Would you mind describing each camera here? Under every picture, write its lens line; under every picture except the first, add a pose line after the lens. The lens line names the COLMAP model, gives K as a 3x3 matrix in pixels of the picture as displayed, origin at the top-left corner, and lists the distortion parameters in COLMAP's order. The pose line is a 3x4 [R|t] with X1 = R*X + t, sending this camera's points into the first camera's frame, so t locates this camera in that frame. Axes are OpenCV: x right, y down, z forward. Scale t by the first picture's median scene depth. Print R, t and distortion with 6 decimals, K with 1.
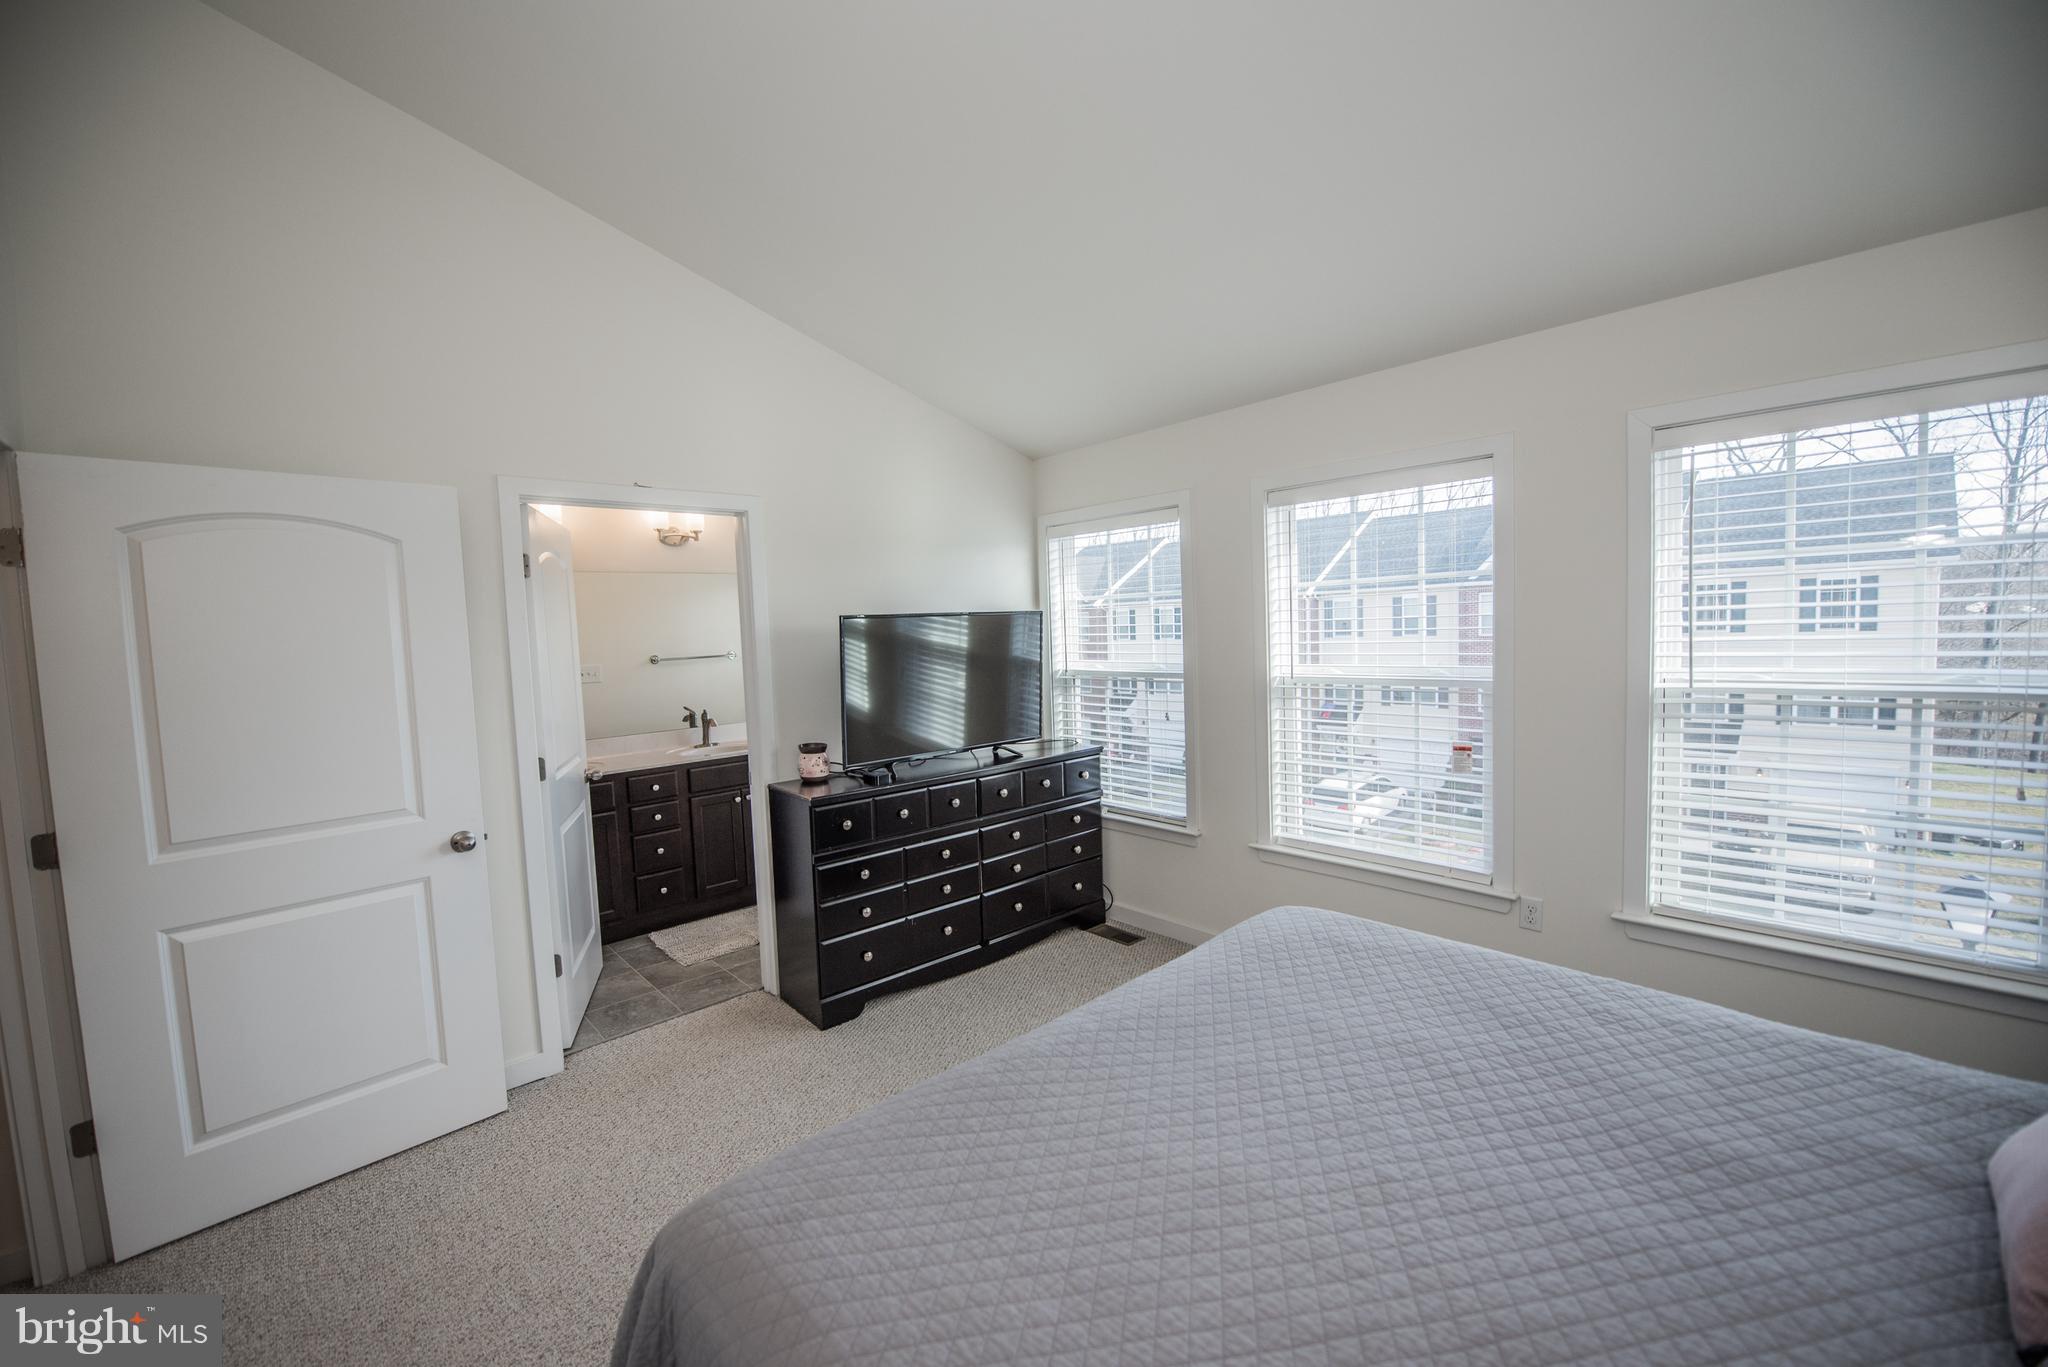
lens RADIAL K [[816.7, 0, 1007.5], [0, 816.7, 688.7], [0, 0, 1]] dist [-0.011662, -0.001783]
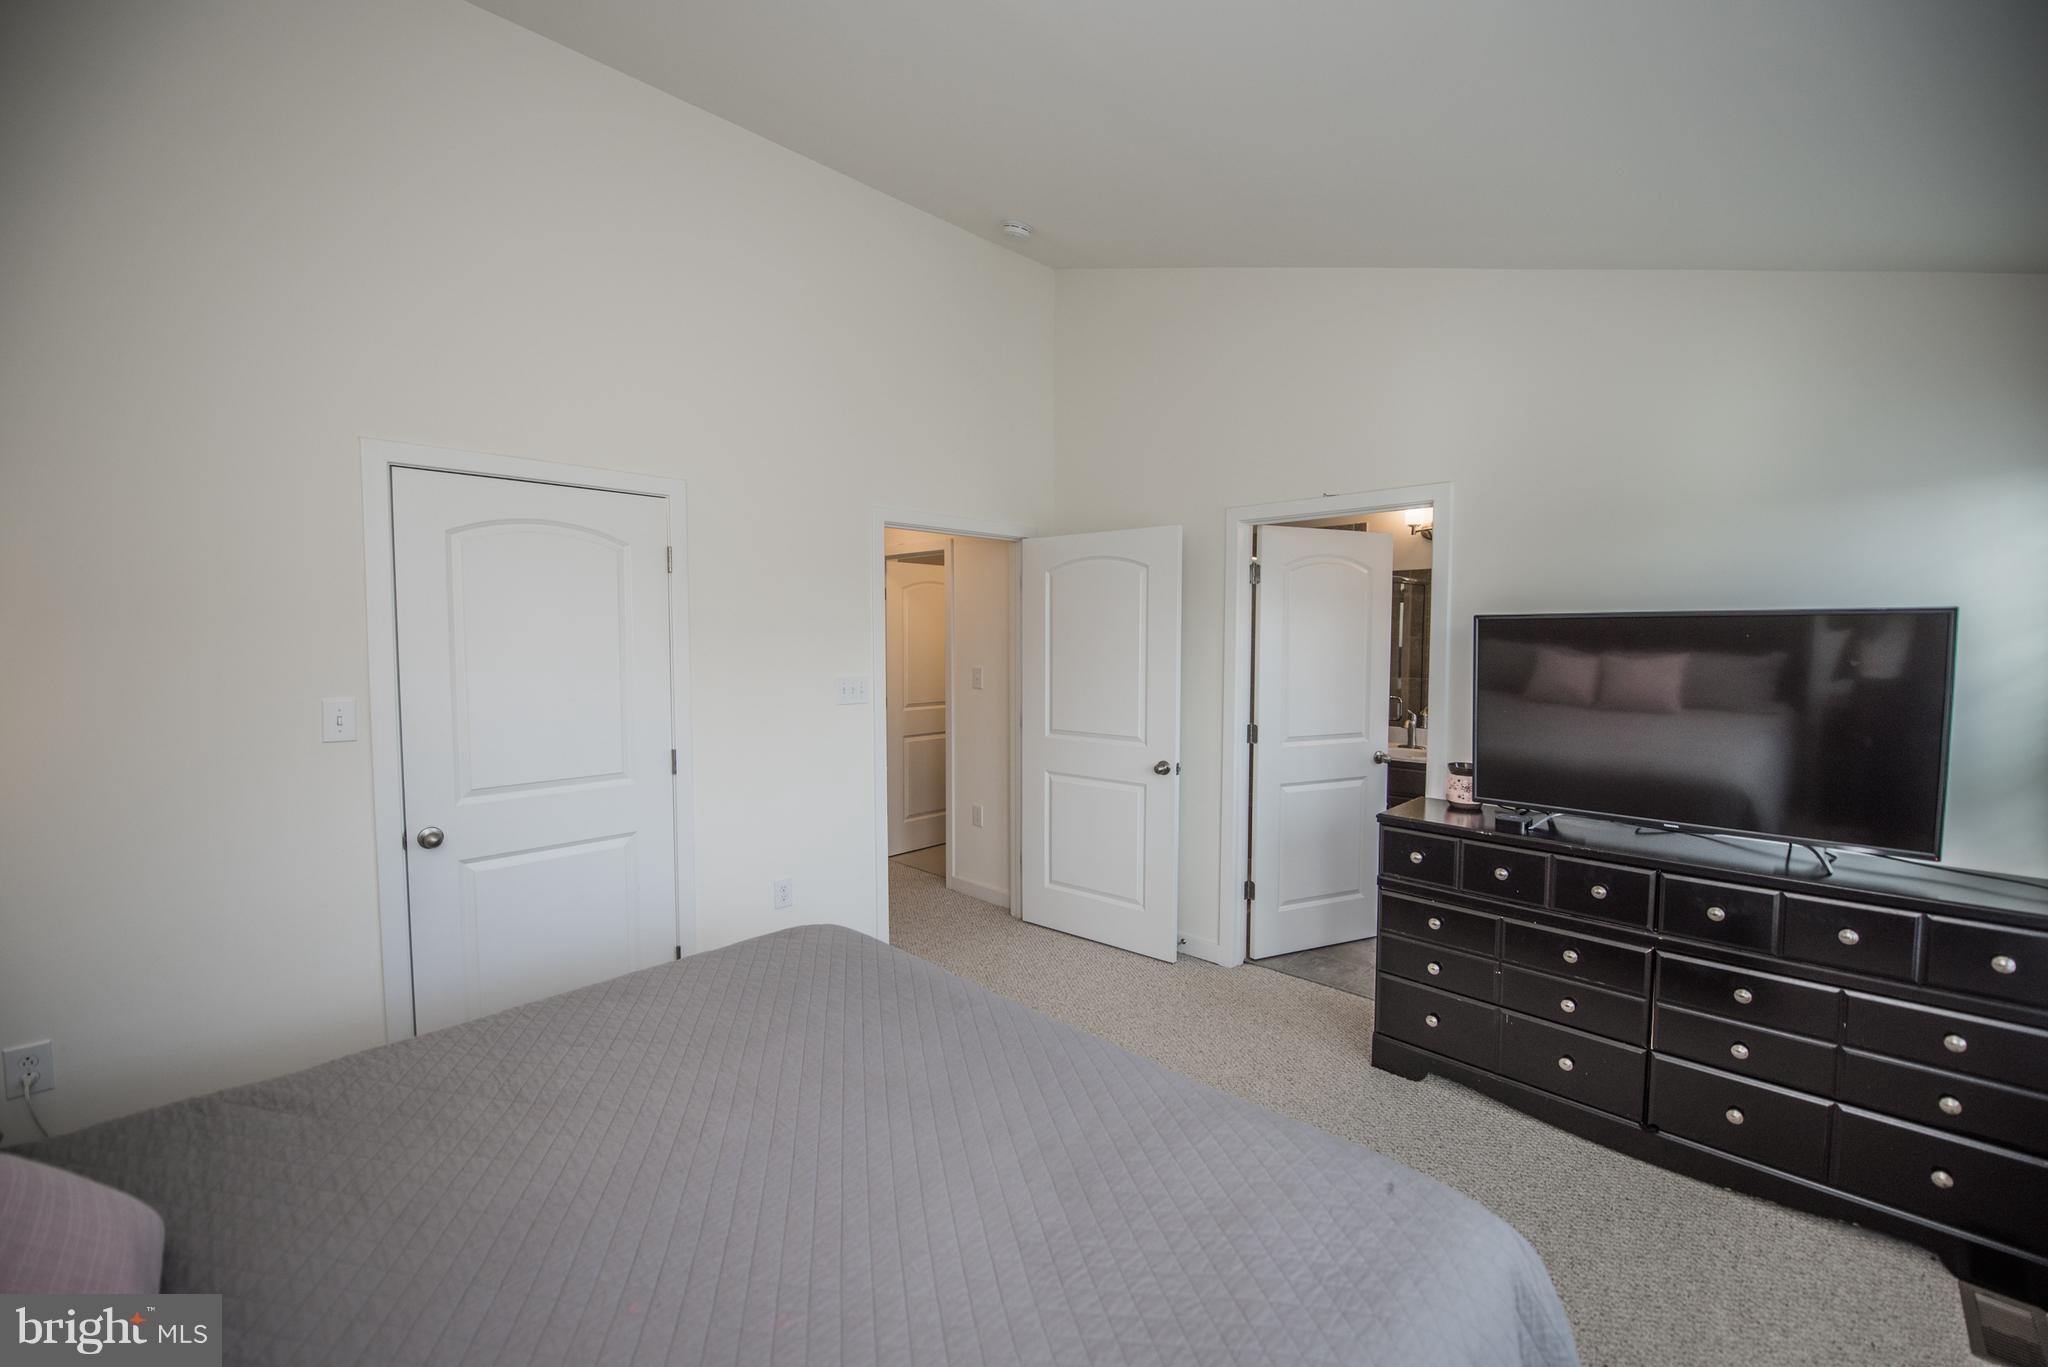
lens RADIAL K [[816.7, 0, 1014.9], [0, 816.7, 683.5], [0, 0, 1]] dist [-0.011662, -0.001783]
pose [[0.054469, 0.095796, -0.993910, 0.570735], [-0.071670, 0.993195, 0.091799, -0.059056], [0.995940, 0.066234, 0.060964, 0.469536]]
